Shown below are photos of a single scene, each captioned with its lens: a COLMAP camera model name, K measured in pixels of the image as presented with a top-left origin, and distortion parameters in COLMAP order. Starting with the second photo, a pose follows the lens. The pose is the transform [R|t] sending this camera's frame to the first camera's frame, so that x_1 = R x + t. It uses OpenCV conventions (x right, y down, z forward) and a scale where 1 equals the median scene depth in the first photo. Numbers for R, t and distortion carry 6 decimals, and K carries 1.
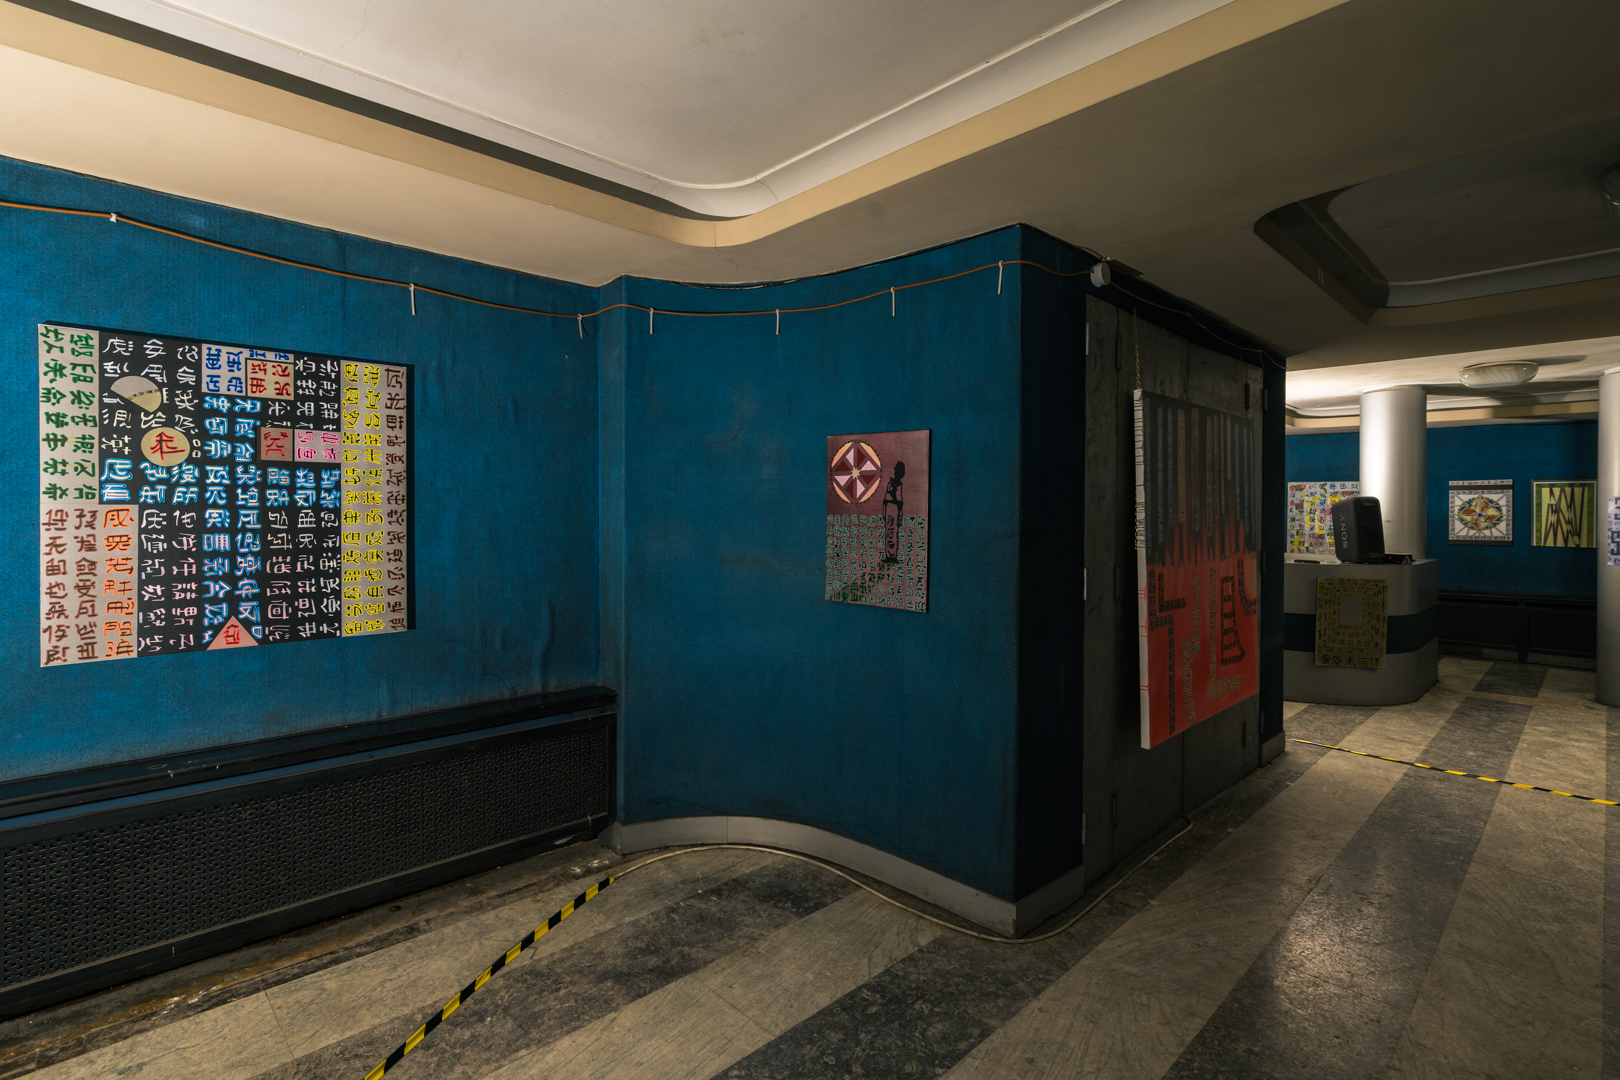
lens RADIAL K [[778.0, 0, 775.4], [0, 778.0, 513.9], [0, 0, 1]] dist [0.000385, 0.002689]
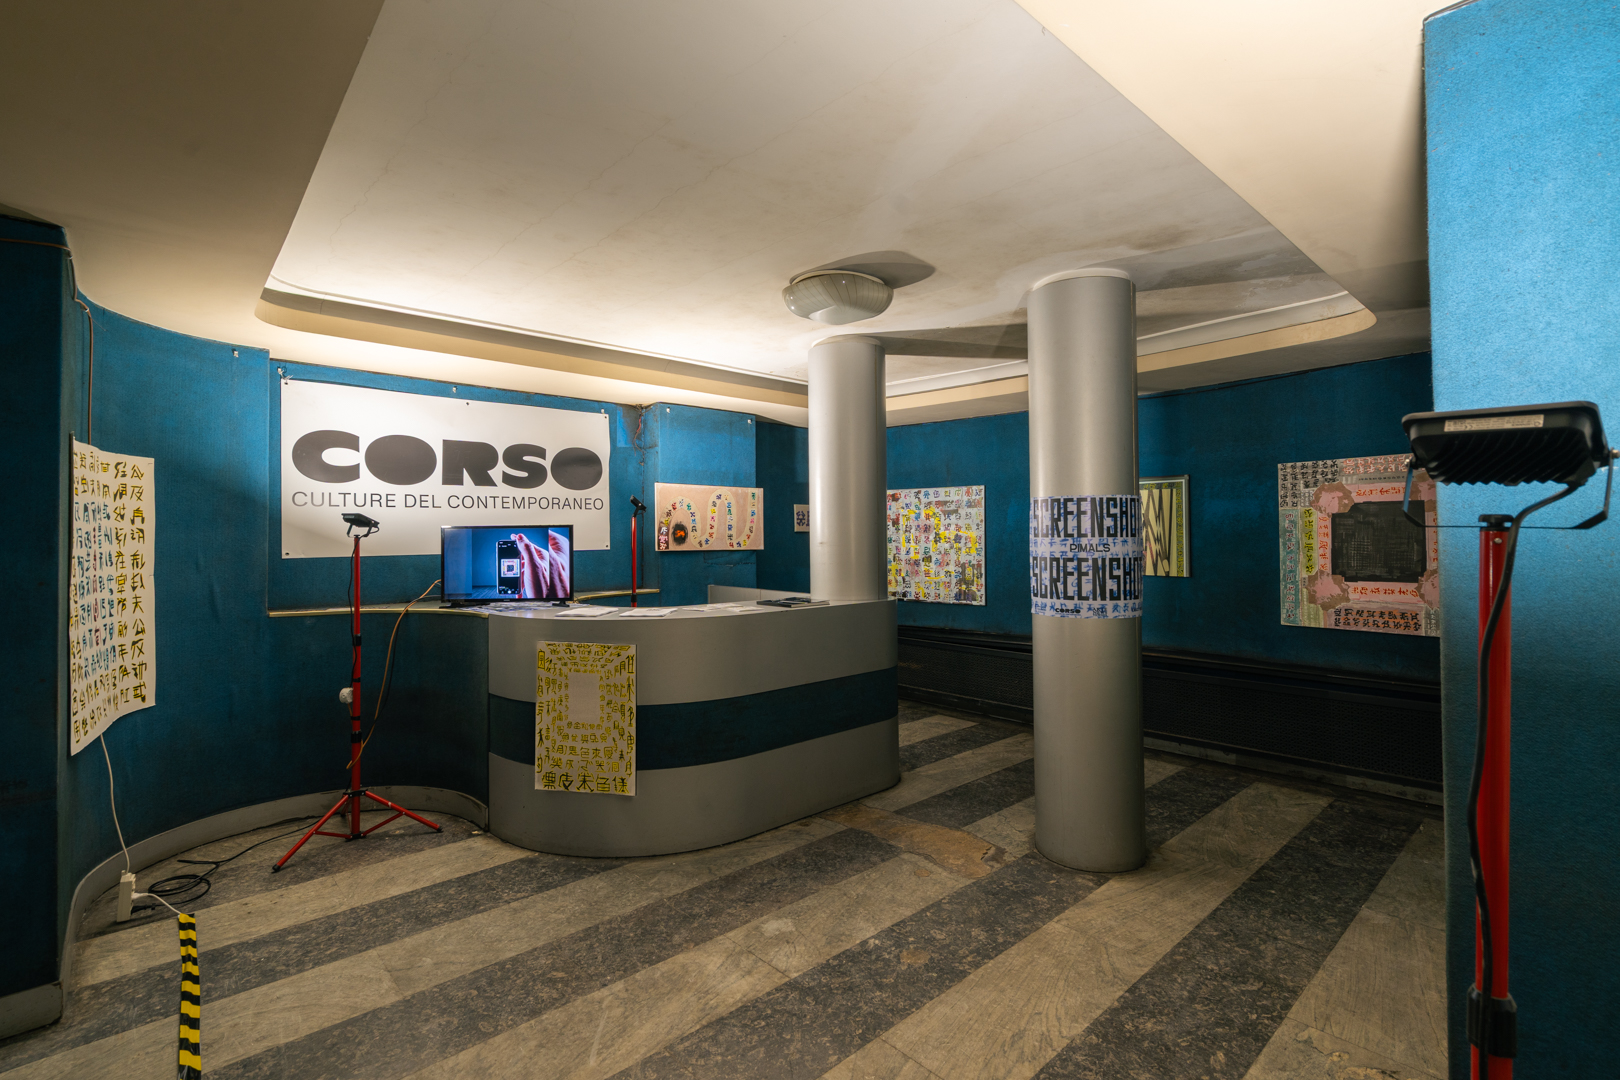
lens RADIAL K [[778.0, 0, 795.0], [0, 778.0, 523.9], [0, 0, 1]] dist [0.000385, 0.002689]
pose [[0.999875, -0.015589, -0.002696, 0.810916], [0.015540, 0.999728, -0.017415, 0.004386], [0.002967, 0.017371, 0.999845, 0.364781]]
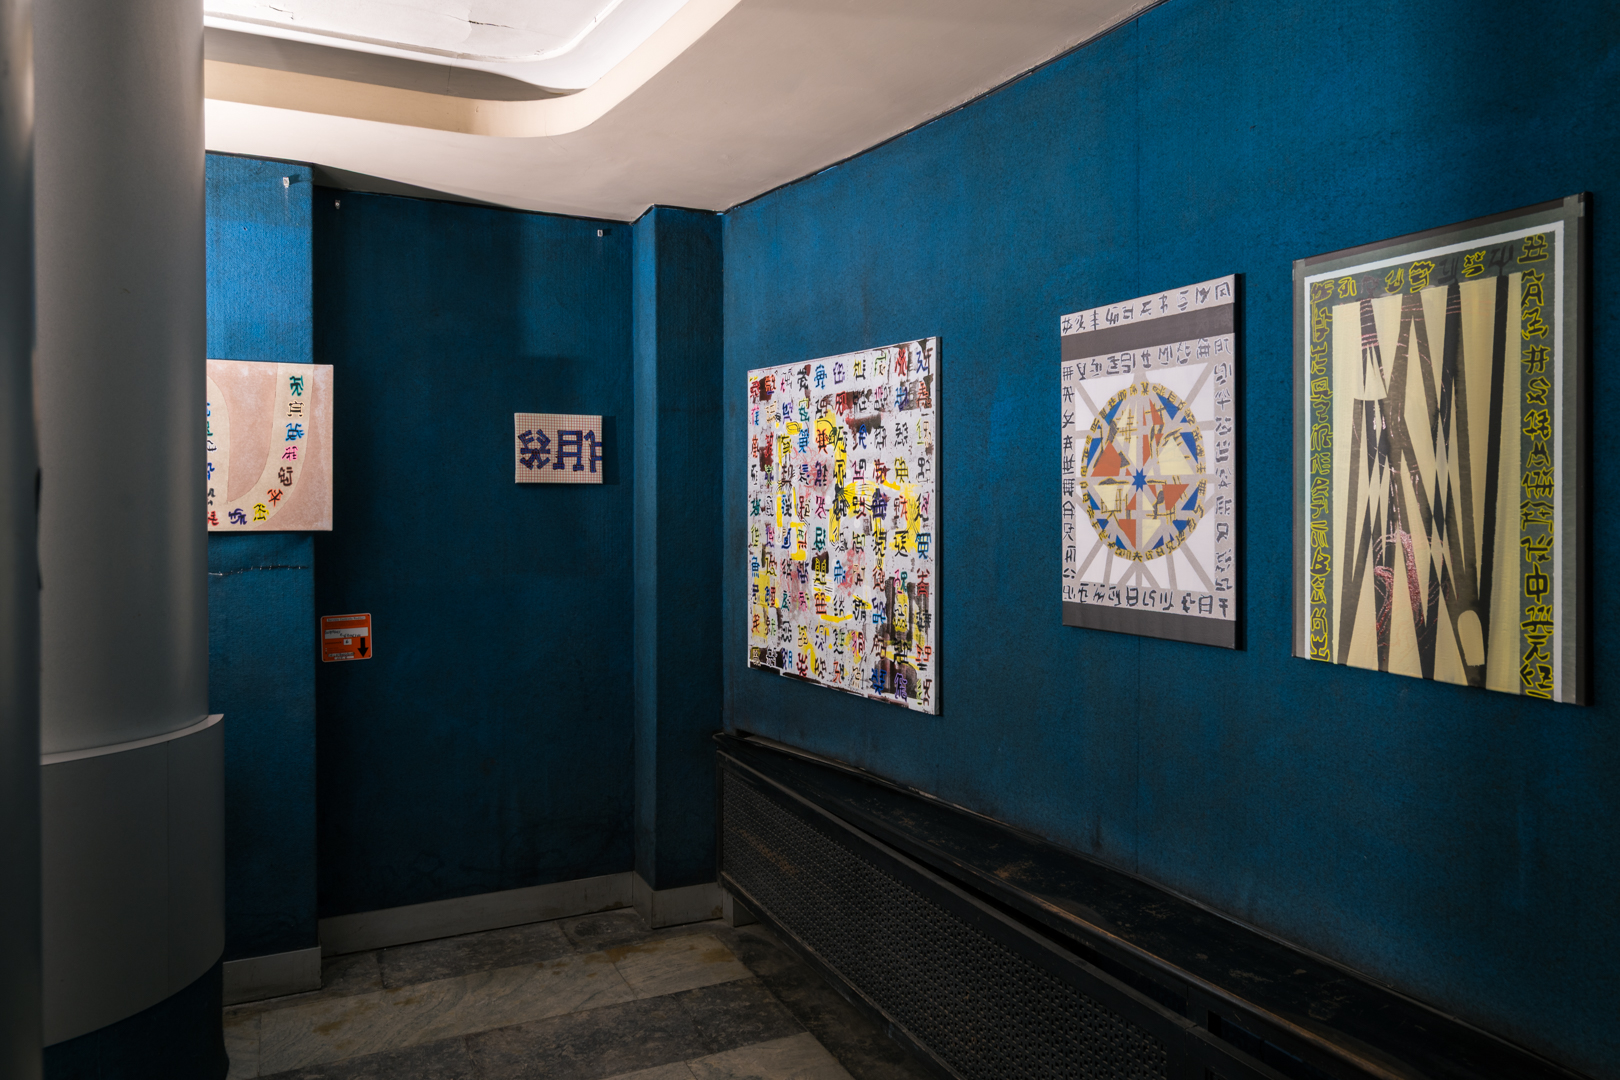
lens RADIAL K [[1157.2, 0, 788.9], [0, 1157.2, 504.0], [0, 0, 1]] dist [0.005493, 0.003754]
pose [[0.956589, -0.009712, -0.291278, 1.114803], [0.010983, 0.999936, 0.002728, 0.007216], [0.291232, -0.005809, 0.956635, 0.869069]]
